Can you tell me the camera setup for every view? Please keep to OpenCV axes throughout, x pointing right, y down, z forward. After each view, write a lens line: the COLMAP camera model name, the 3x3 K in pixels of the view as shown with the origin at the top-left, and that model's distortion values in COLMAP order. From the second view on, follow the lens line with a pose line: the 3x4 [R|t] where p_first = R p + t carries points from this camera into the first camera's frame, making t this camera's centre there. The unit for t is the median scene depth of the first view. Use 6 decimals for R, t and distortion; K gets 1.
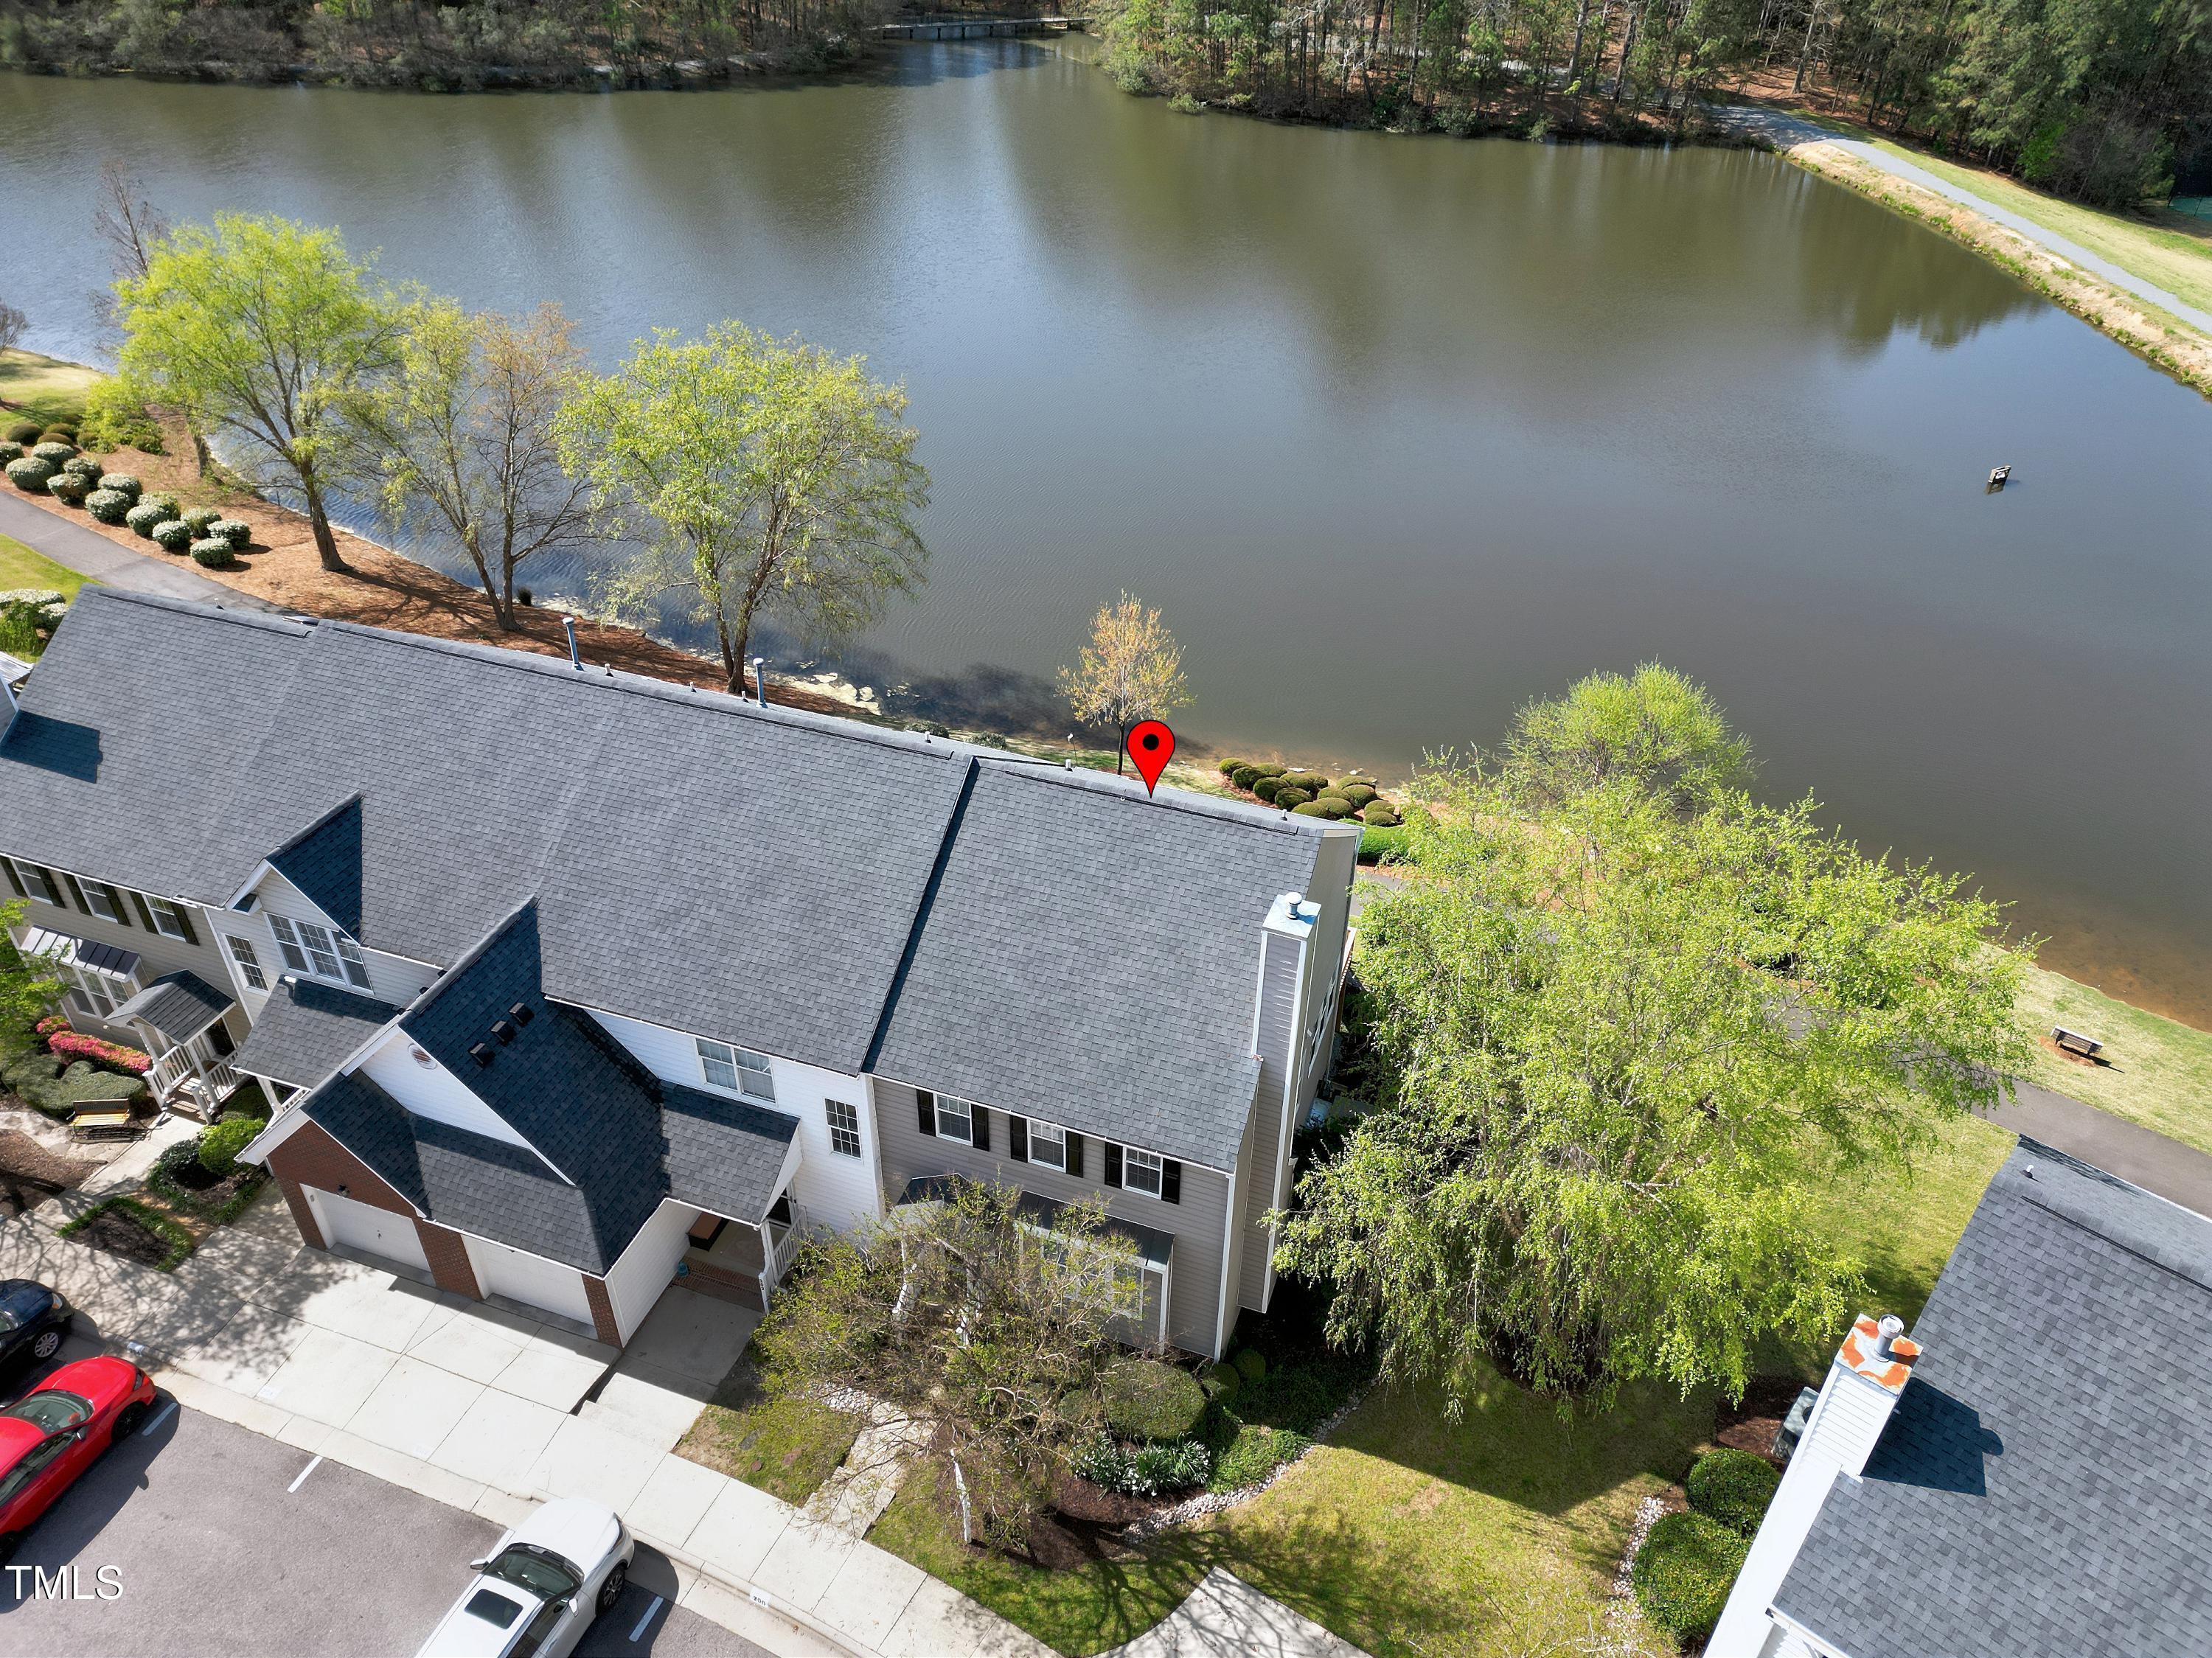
lens RADIAL K [[1544.5, 0, 1106.0], [0, 1544.5, 829.0], [0, 0, 1]] dist [0.068959, -0.060984]
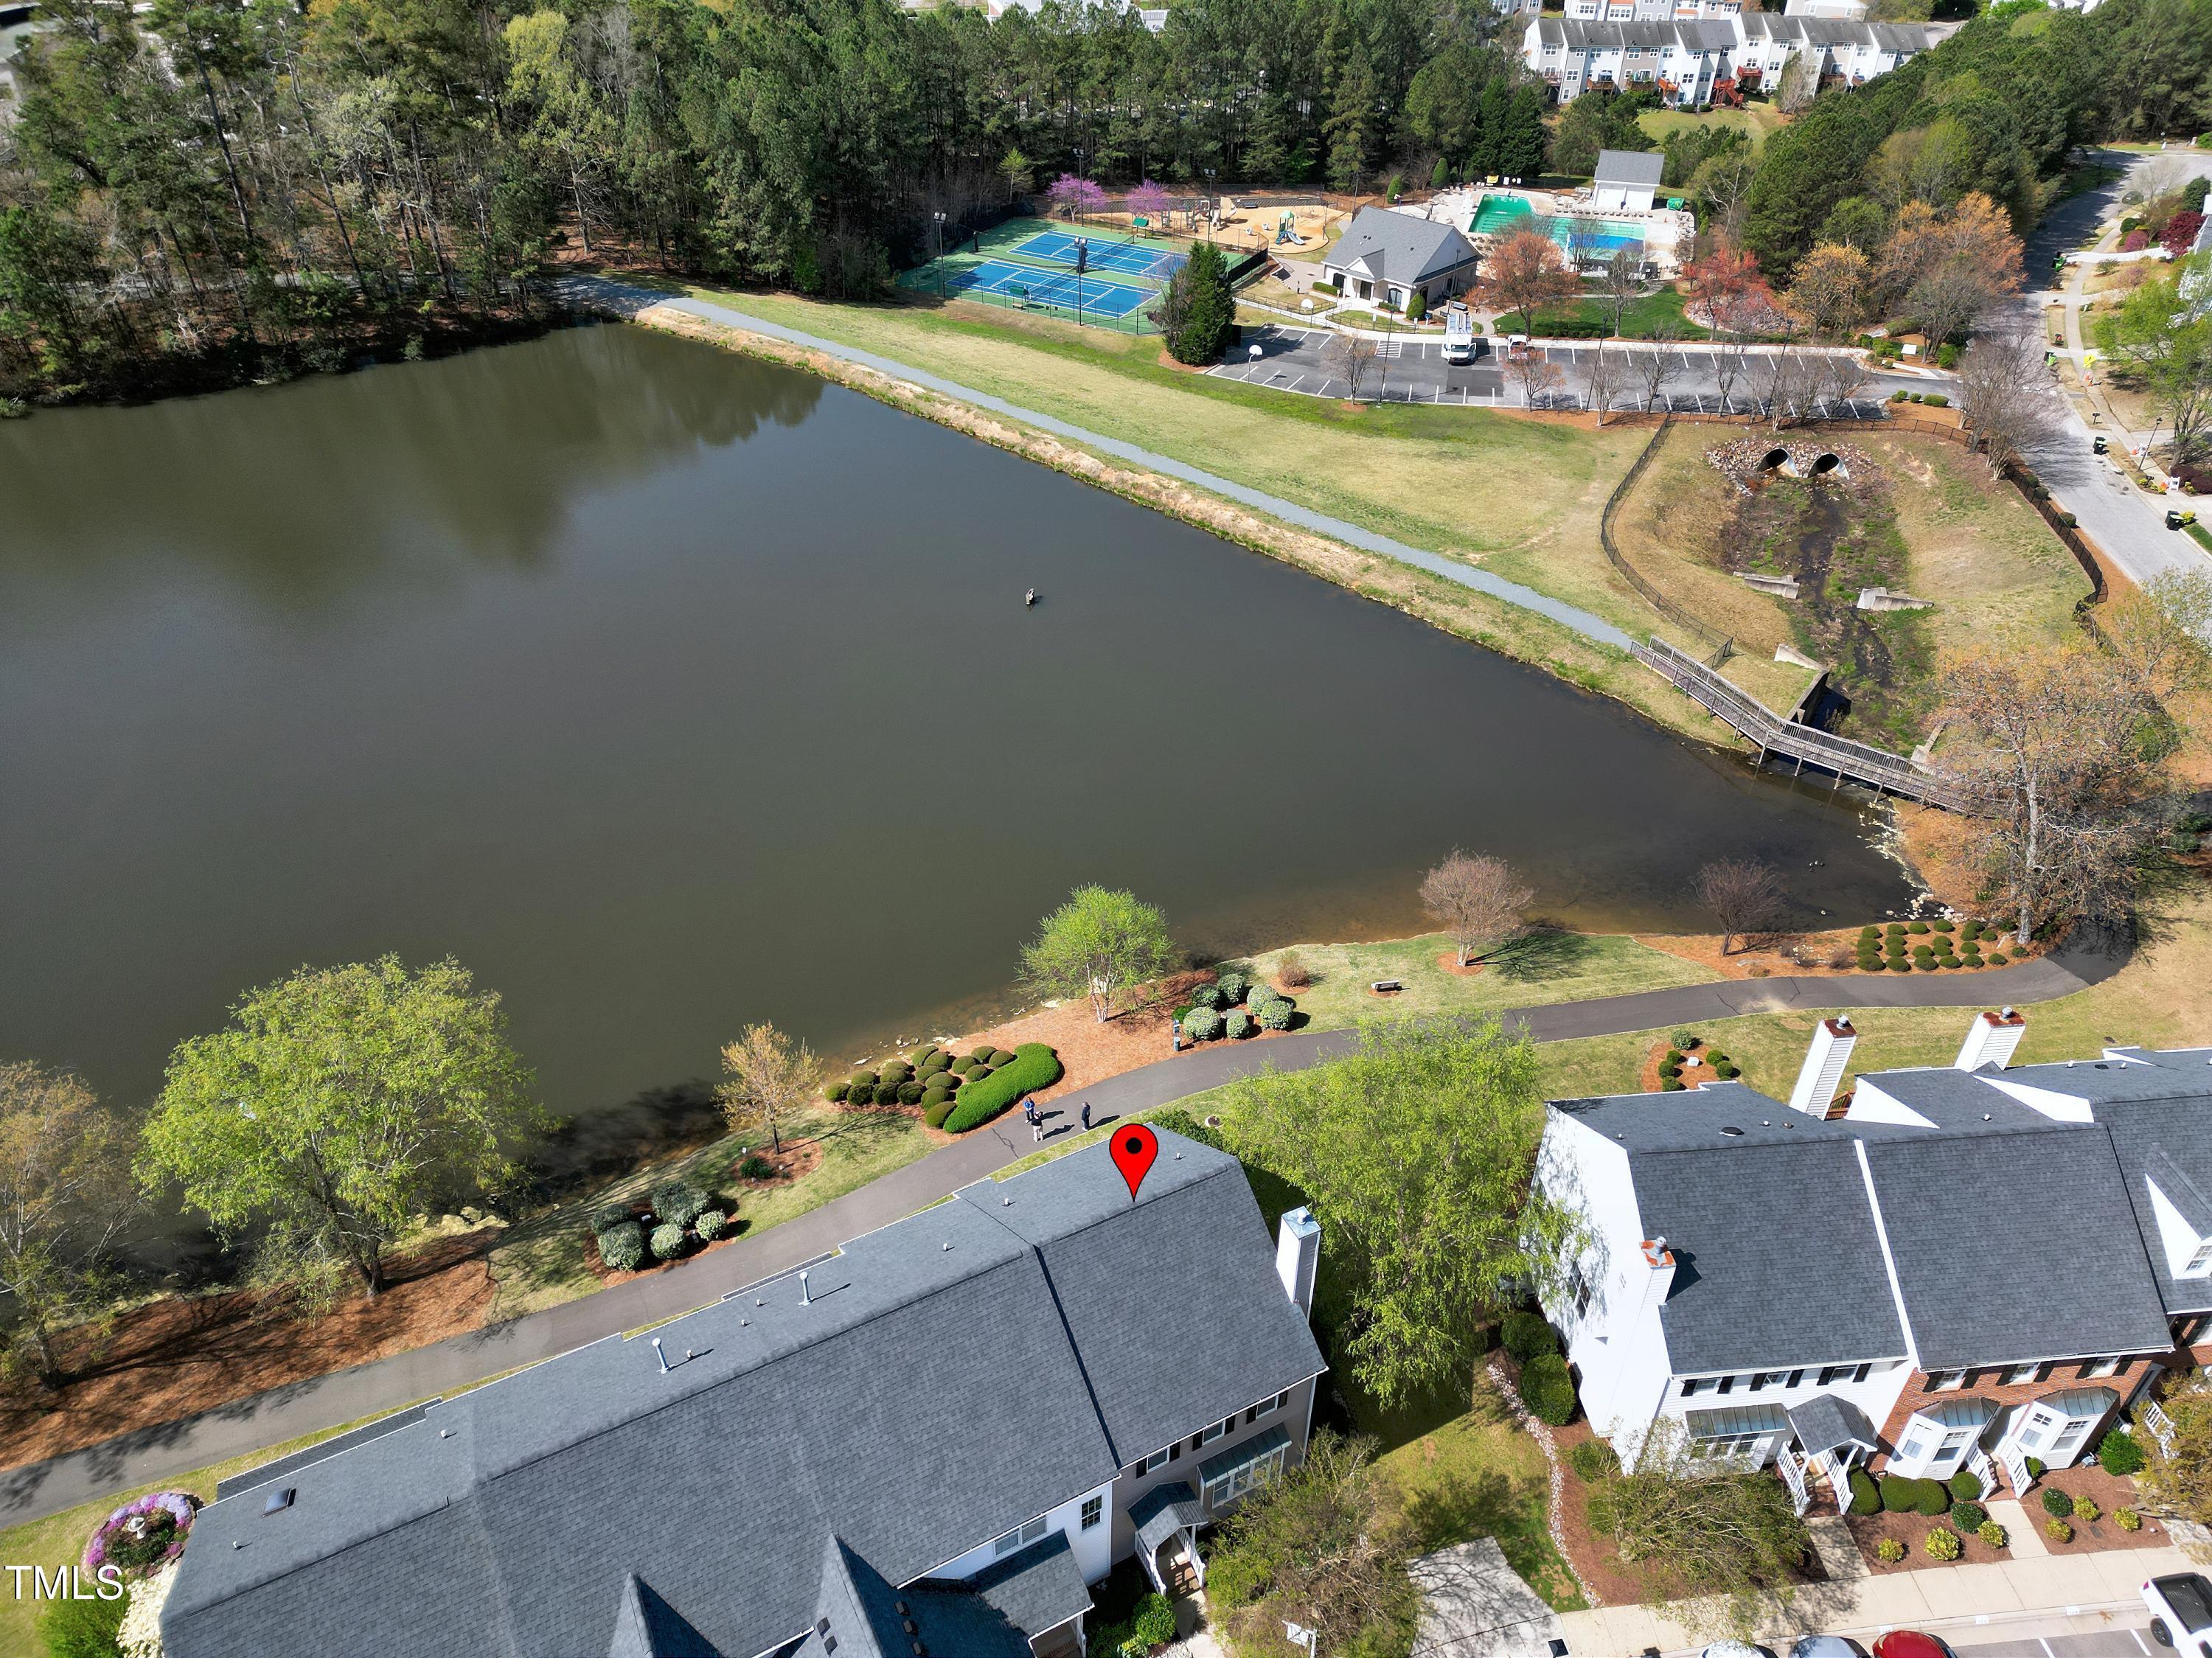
lens RADIAL K [[1544.5, 0, 1106.0], [0, 1544.5, 829.0], [0, 0, 1]] dist [0.068959, -0.060984]
pose [[0.678870, -0.440758, 0.587254, -0.718987], [0.429651, 0.887026, 0.169070, -0.608675], [-0.595429, 0.137538, 0.791548, -0.267245]]
